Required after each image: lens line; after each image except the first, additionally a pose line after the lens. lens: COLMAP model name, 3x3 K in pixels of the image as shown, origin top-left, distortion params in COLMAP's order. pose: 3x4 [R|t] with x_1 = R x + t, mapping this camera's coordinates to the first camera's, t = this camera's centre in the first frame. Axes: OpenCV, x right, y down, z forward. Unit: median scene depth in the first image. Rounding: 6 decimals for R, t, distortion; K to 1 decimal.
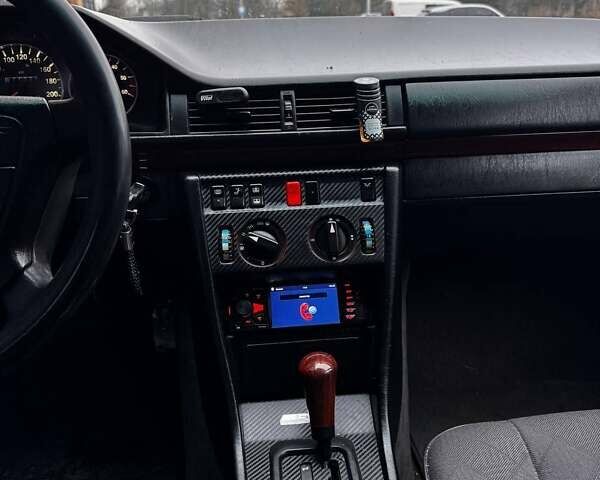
lens RADIAL K [[596.9, 0, 300.0], [0, 596.9, 240.0], [0, 0, 1]] dist [0.035673, -0.004614]
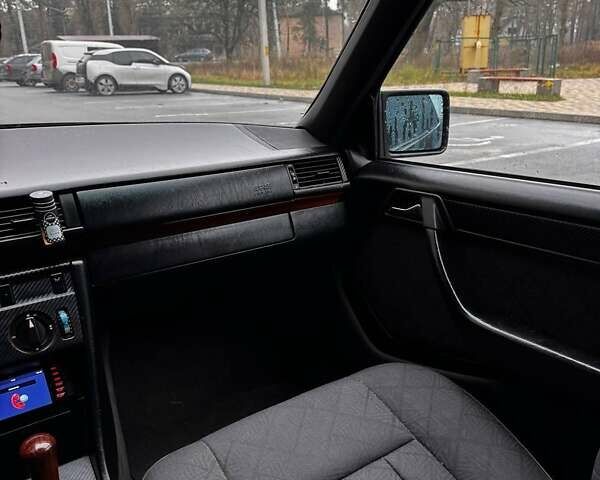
lens RADIAL K [[596.9, 0, 300.0], [0, 596.9, 240.0], [0, 0, 1]] dist [0.035673, -0.004614]
pose [[0.869747, -0.150558, 0.469970, -0.015328], [0.177943, 0.983940, -0.014096, -0.067942], [-0.460300, 0.095888, 0.882570, -0.272602]]
